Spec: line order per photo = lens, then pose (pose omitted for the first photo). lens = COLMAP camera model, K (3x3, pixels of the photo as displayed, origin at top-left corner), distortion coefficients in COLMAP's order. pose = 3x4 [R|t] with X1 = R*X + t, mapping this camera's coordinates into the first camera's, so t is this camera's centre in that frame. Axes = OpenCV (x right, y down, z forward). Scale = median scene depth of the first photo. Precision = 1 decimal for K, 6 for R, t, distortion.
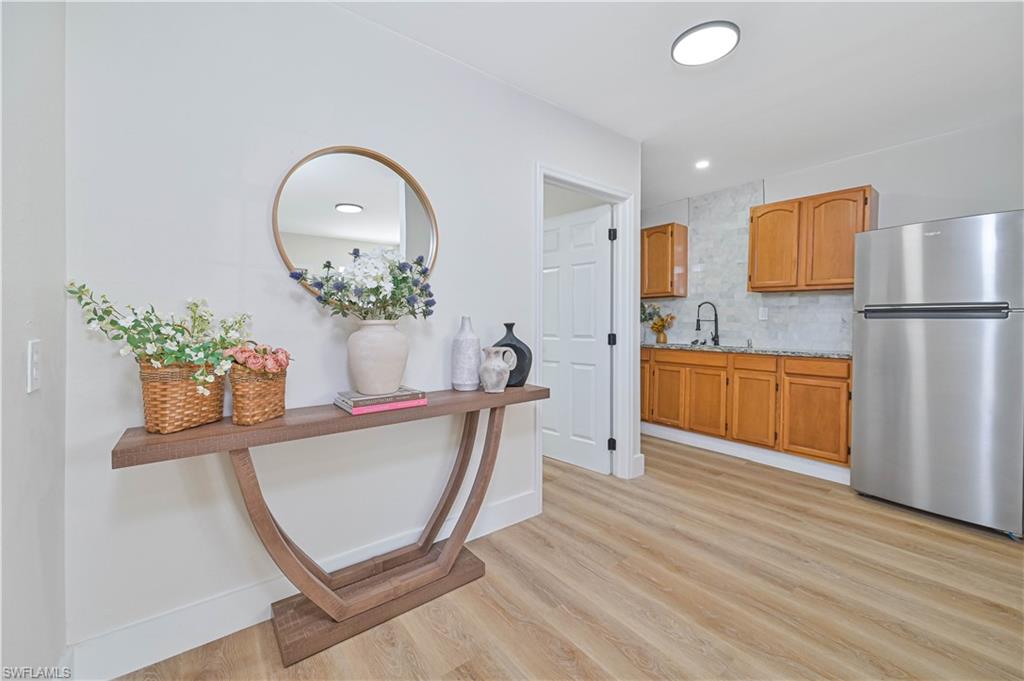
lens RADIAL K [[408.2, 0, 511.7], [0, 408.2, 329.6], [0, 0, 1]] dist [-0.001127, -0.000043]
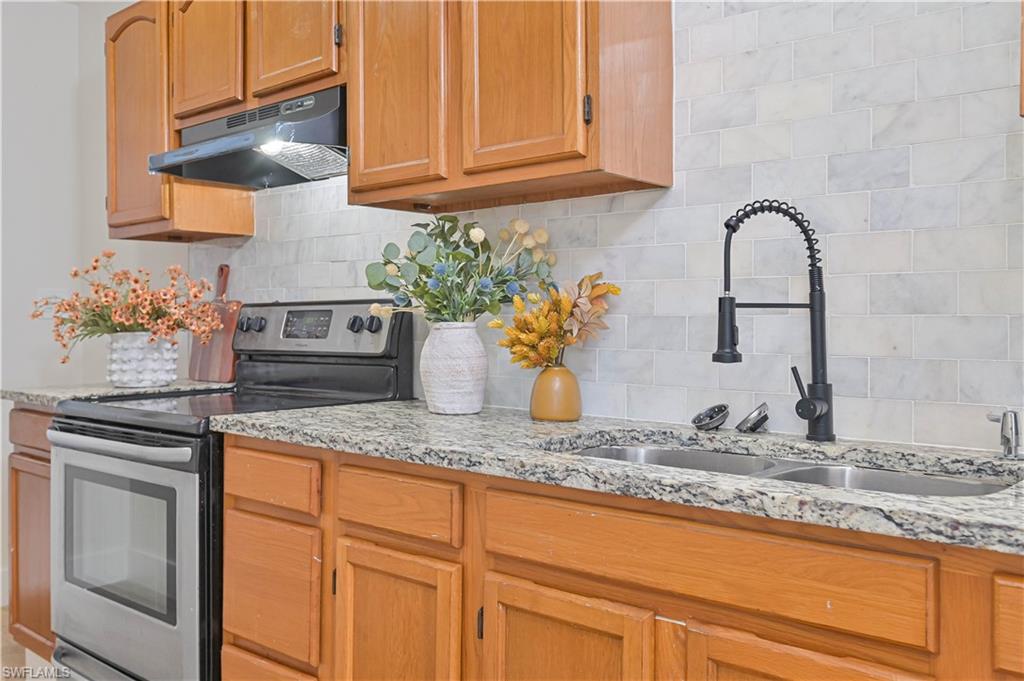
lens RADIAL K [[886.4, 0, 512.0], [0, 886.4, 340.5], [0, 0, 1]] dist [0.001154, 0.000152]
pose [[0.981237, -0.017465, 0.192013, 0.282415], [0.015778, 0.999822, 0.010313, -0.012154], [-0.192159, -0.007090, 0.981338, 0.619907]]
